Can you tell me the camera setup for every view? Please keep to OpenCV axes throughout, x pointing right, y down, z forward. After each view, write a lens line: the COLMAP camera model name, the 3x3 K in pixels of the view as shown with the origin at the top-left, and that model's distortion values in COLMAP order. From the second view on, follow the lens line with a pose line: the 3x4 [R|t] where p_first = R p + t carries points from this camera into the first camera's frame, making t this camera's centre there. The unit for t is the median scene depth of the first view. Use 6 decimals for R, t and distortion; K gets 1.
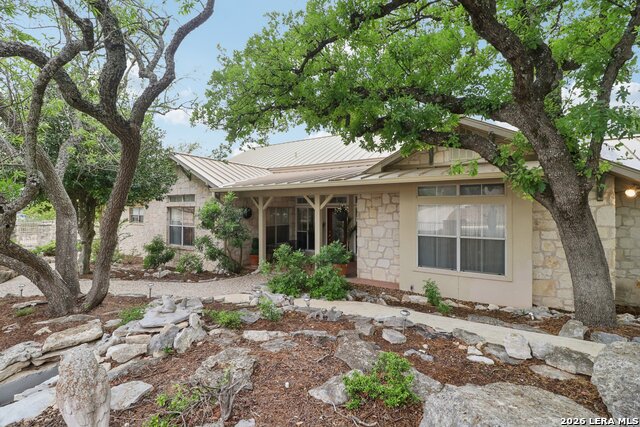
lens RADIAL K [[299.6, 0, 325.8], [0, 299.6, 210.6], [0, 0, 1]] dist [-0.014224, -0.006346]
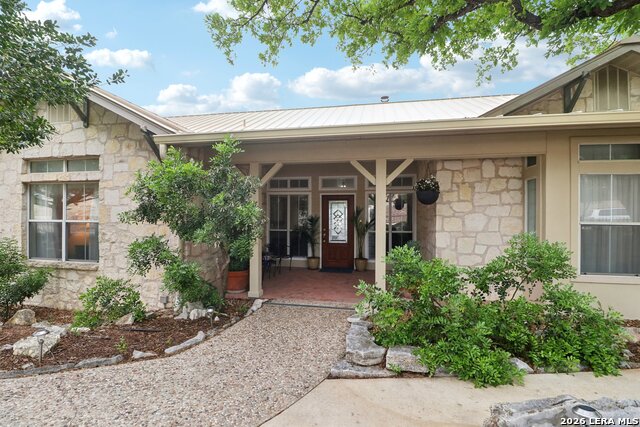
lens RADIAL K [[299.6, 0, 314.8], [0, 299.6, 216.6], [0, 0, 1]] dist [-0.014224, -0.006346]
pose [[0.934271, -0.001564, 0.356562, -0.292113], [-0.000892, 0.999977, 0.006724, 0.044206], [-0.356564, -0.006600, 0.934248, 0.433443]]
